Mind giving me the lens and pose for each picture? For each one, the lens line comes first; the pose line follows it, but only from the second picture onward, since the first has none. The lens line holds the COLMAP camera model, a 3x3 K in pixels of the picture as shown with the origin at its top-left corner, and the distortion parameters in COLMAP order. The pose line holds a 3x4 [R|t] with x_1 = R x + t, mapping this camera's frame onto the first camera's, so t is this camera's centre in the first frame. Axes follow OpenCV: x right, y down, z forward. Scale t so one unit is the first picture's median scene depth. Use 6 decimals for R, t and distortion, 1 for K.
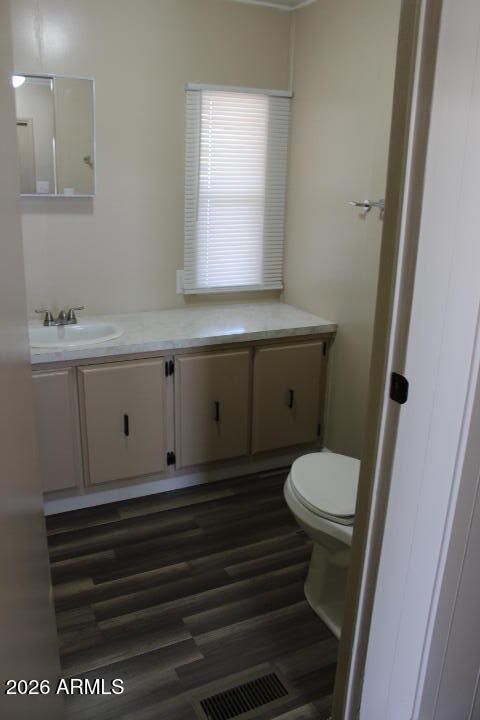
lens RADIAL K [[614.3, 0, 242.3], [0, 614.3, 355.0], [0, 0, 1]] dist [-0.132306, 0.054193]
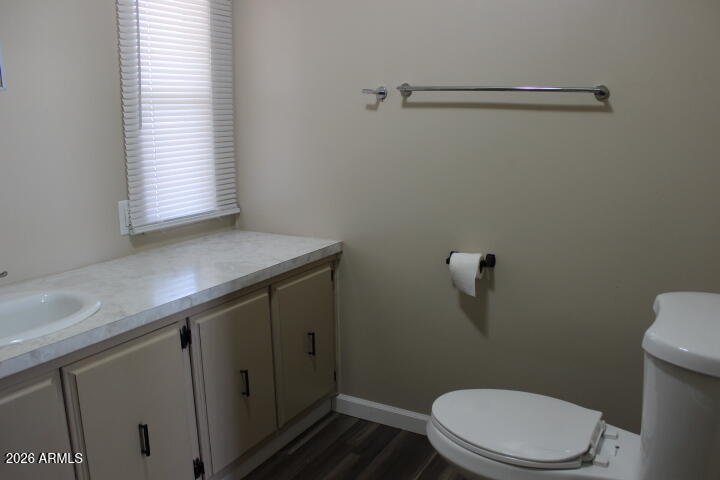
lens RADIAL K [[614.3, 0, 361.0], [0, 614.3, 246.6], [0, 0, 1]] dist [-0.132306, 0.054193]
pose [[0.812513, -0.149270, 0.563508, -0.293799], [0.189880, 0.981711, -0.013735, -0.027855], [-0.551152, 0.118159, 0.825997, 0.306673]]
